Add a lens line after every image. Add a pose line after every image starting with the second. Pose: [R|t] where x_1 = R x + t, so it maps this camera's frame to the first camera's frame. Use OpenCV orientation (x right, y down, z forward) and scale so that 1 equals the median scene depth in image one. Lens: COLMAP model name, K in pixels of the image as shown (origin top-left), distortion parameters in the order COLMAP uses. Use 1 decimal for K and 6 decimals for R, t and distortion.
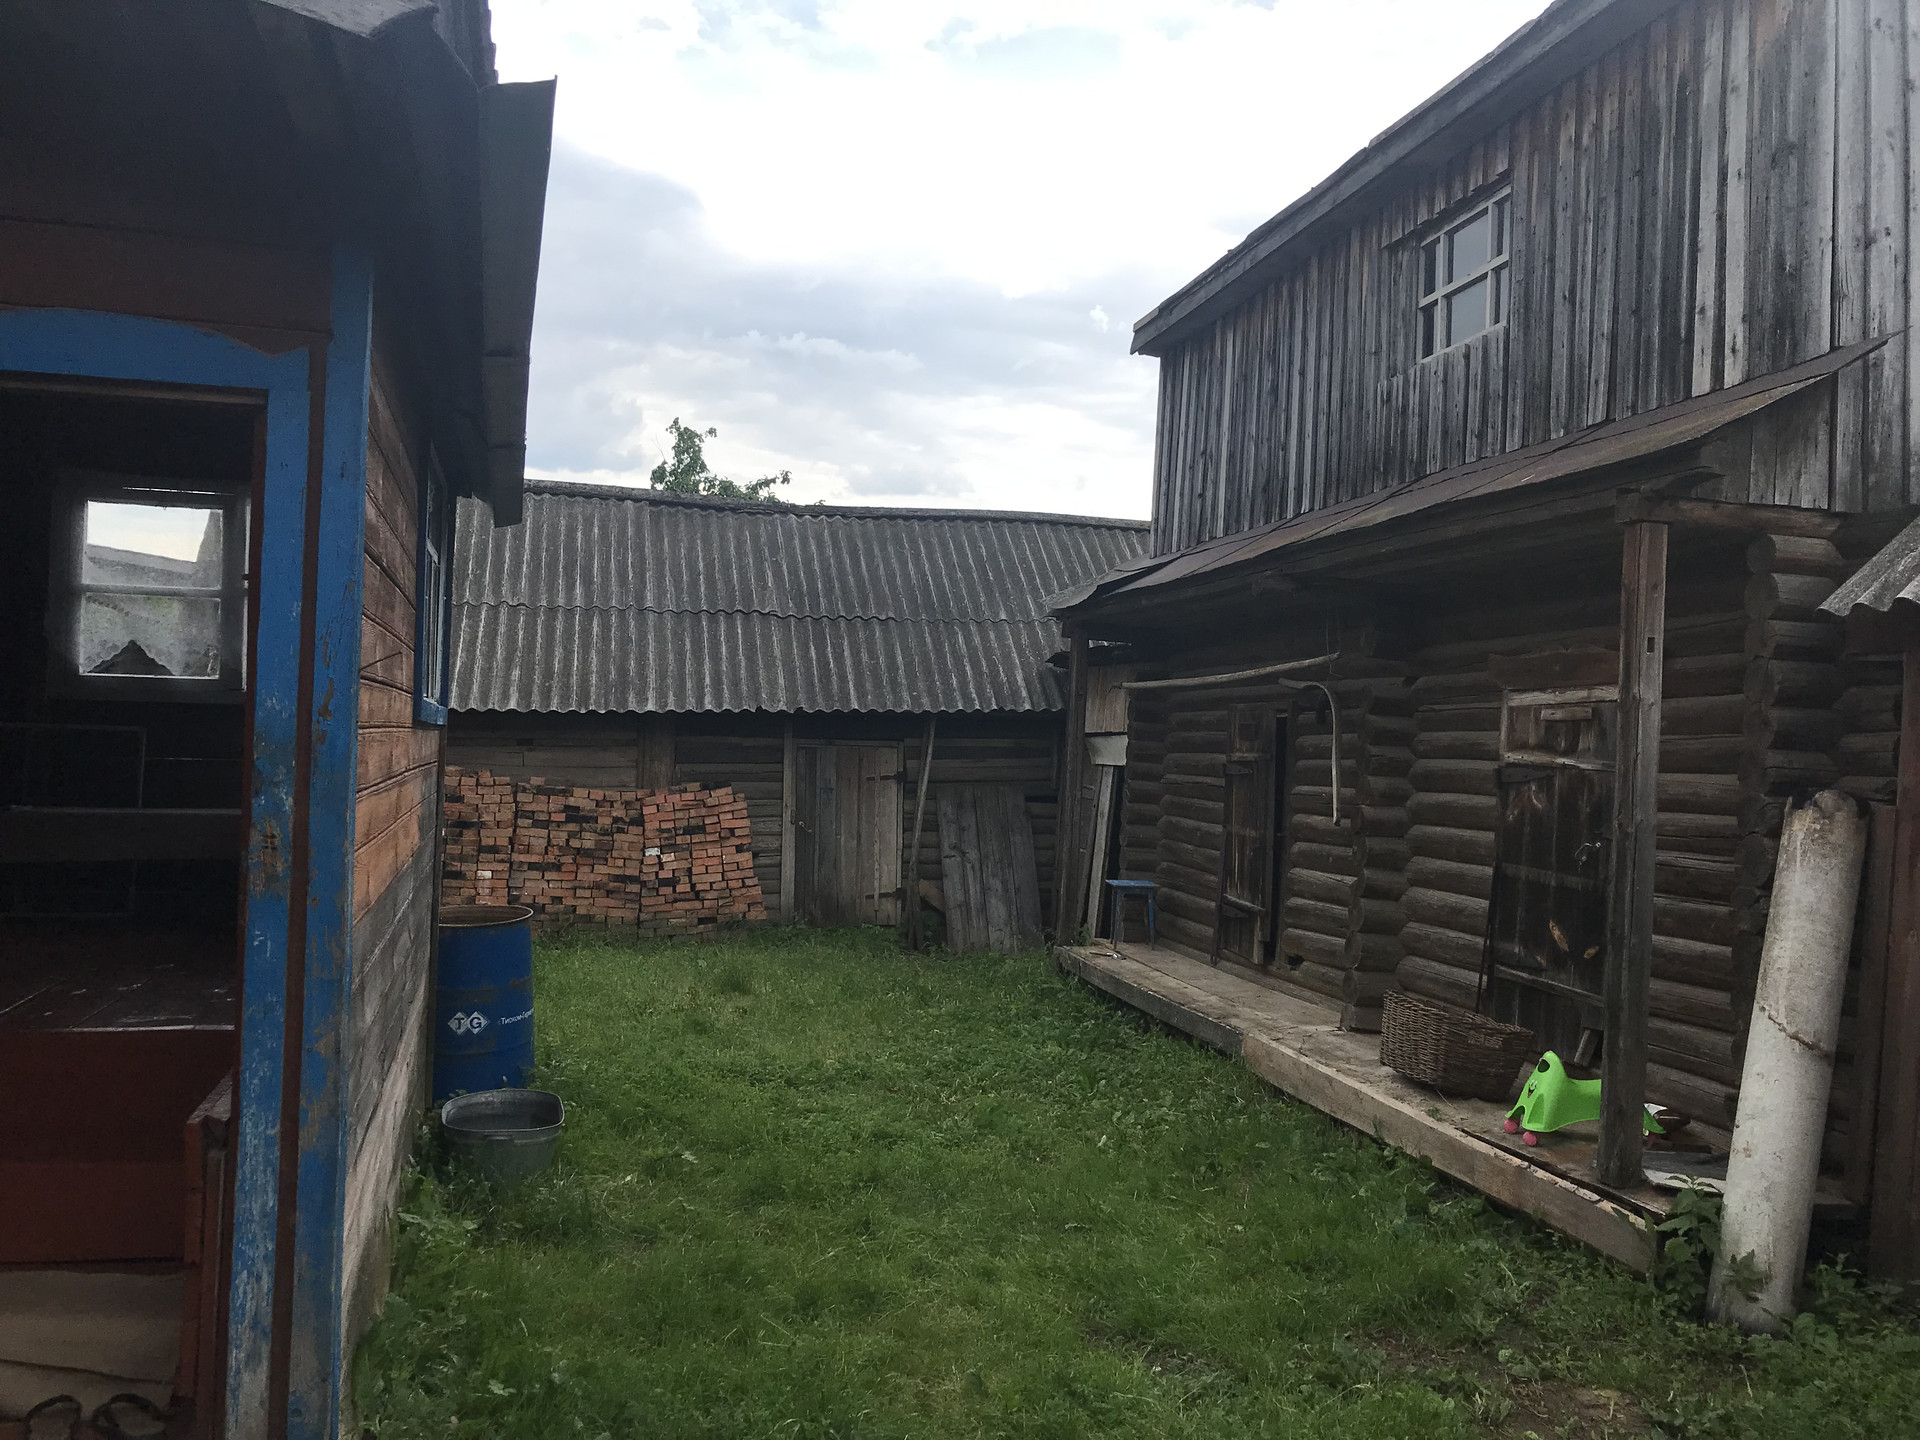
lens RADIAL K [[1558.0, 0, 945.3], [0, 1558.0, 710.4], [0, 0, 1]] dist [0.064805, -0.071132]
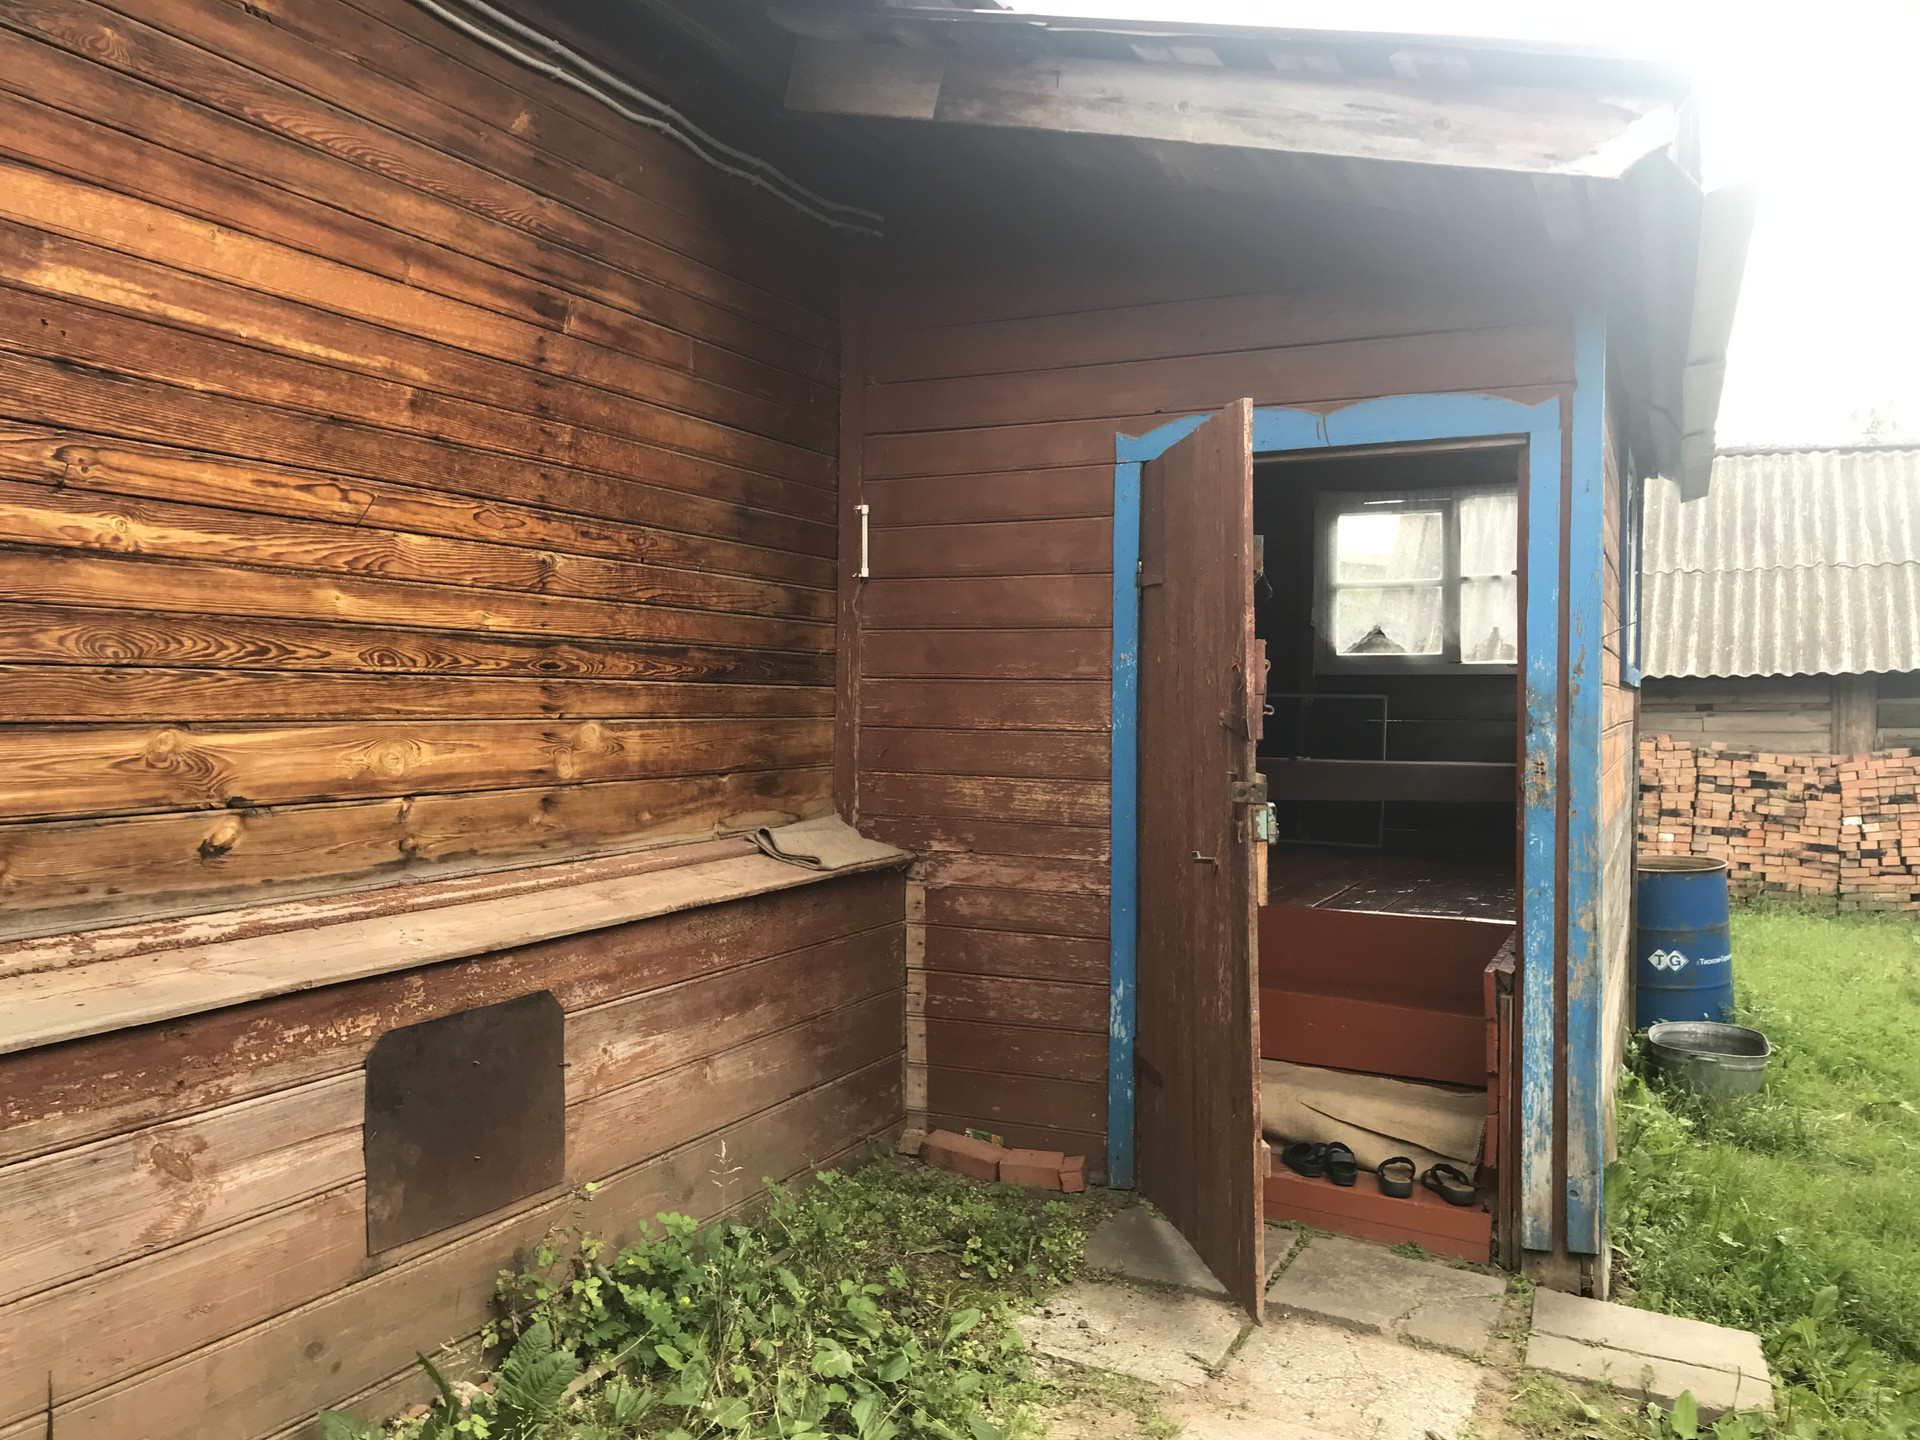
lens RADIAL K [[1548.4, 0, 973.8], [0, 1548.4, 701.8], [0, 0, 1]] dist [-0.003102, 0.041191]
pose [[0.766808, -0.019790, -0.641572, 0.009997], [0.027298, 0.999626, 0.001791, 0.002116], [0.641296, -0.018887, 0.767061, -0.063185]]
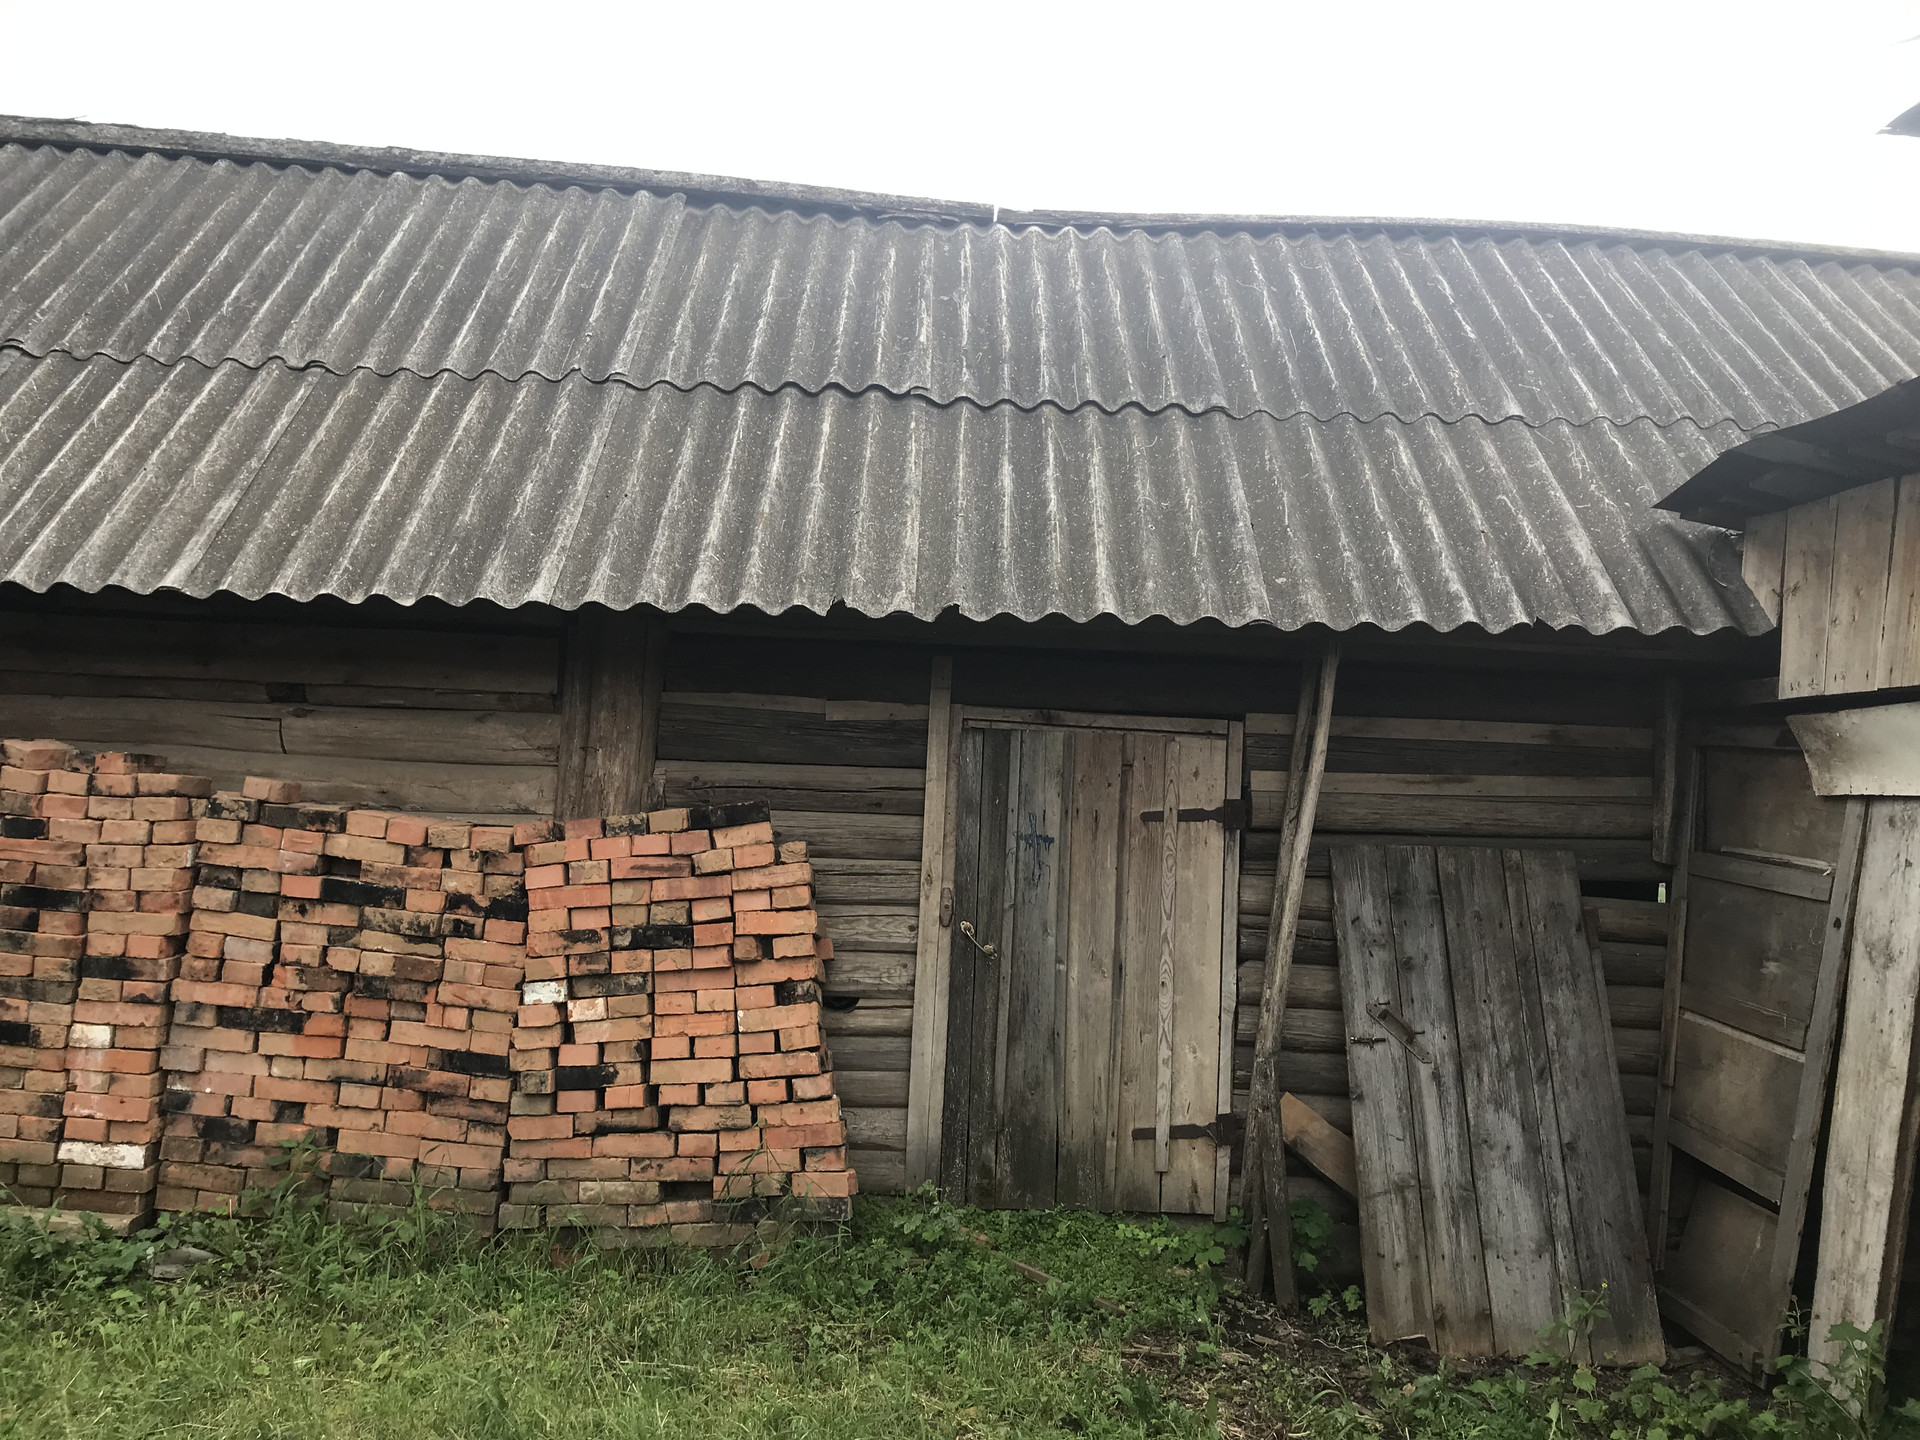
lens RADIAL K [[1558.0, 0, 945.3], [0, 1558.0, 710.4], [0, 0, 1]] dist [0.064805, -0.071132]
pose [[0.978754, 0.020981, -0.203964, -0.021916], [-0.027756, 0.999152, -0.030413, 0.033107], [0.203153, 0.035429, 0.978506, 0.658327]]
